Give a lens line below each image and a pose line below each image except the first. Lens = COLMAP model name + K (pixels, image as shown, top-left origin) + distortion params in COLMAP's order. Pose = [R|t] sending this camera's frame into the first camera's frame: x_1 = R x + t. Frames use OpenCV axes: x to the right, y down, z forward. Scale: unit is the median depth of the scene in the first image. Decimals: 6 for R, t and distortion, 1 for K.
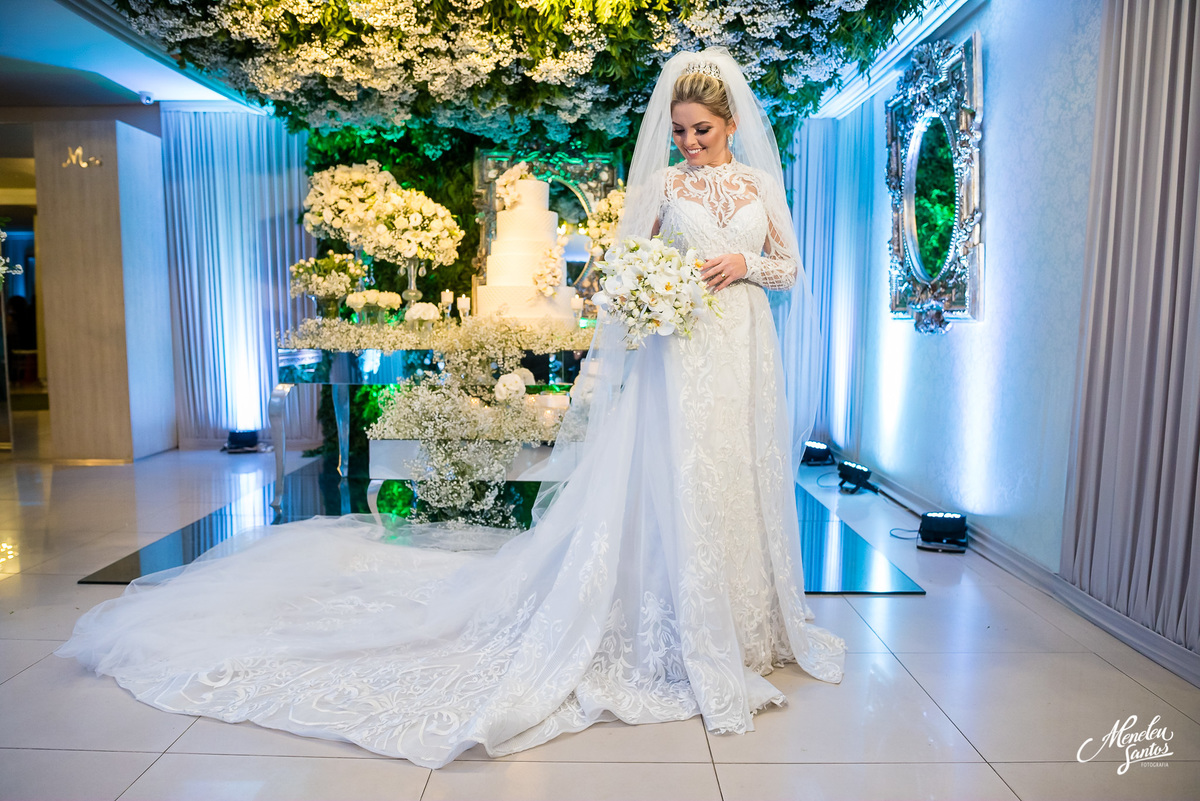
lens RADIAL K [[816.9, 0, 600.0], [0, 816.9, 400.5], [0, 0, 1]] dist [-0.066594, 0.025523]
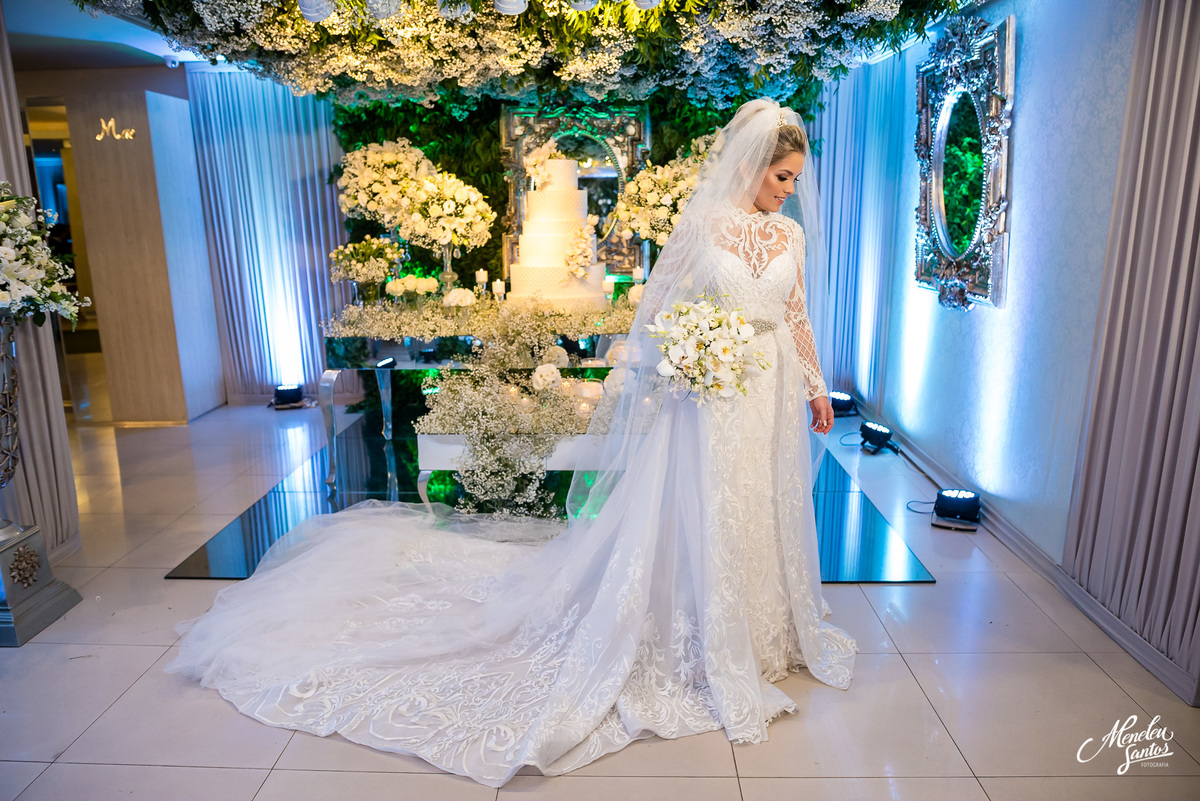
lens RADIAL K [[816.9, 0, 600.0], [0, 816.9, 400.5], [0, 0, 1]] dist [-0.066594, 0.025523]
pose [[0.999389, -0.012151, -0.032773, -0.006465], [0.016292, 0.991485, 0.129201, -0.112500], [0.030924, -0.129656, 0.991077, -0.042491]]
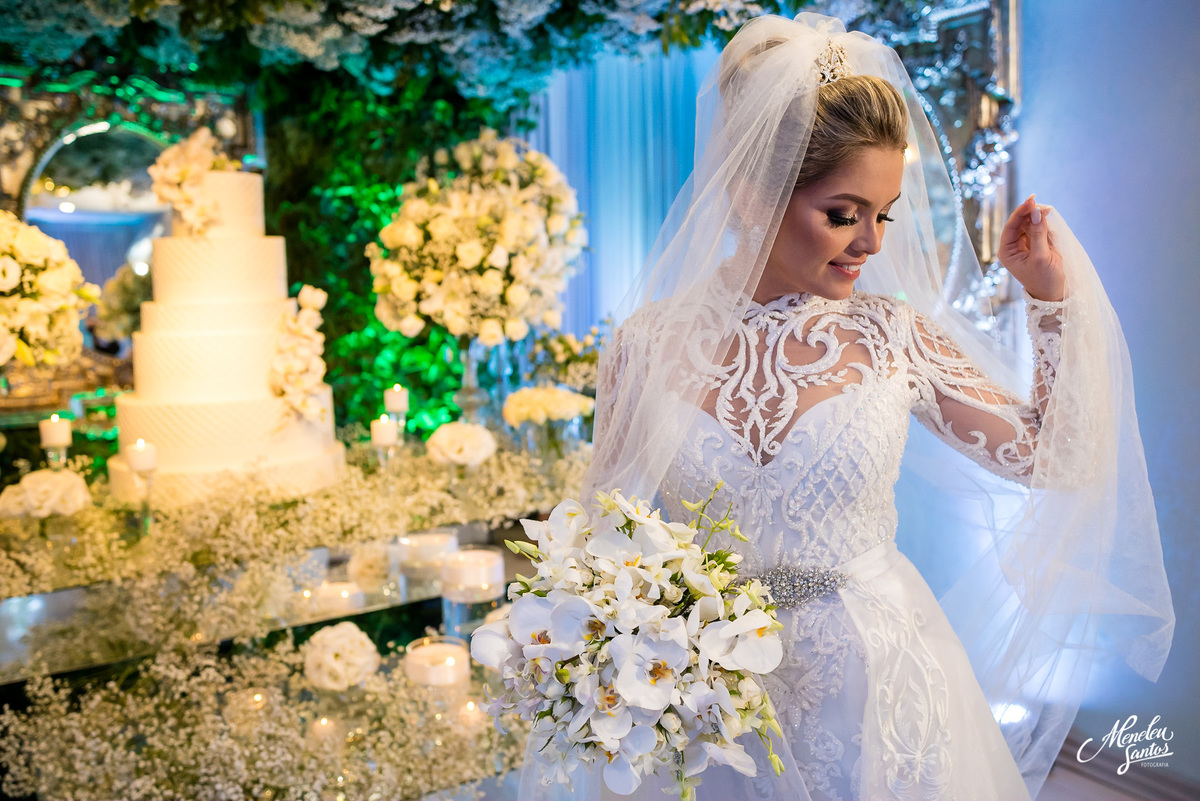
lens RADIAL K [[1115.0, 0, 600.0], [0, 1115.0, 400.5], [0, 0, 1]] dist [0.038420, 0.002498]
pose [[0.841739, -0.090167, 0.532302, -0.290487], [0.077883, 0.995922, 0.045542, -0.164917], [-0.534237, 0.003123, 0.845329, 0.361838]]
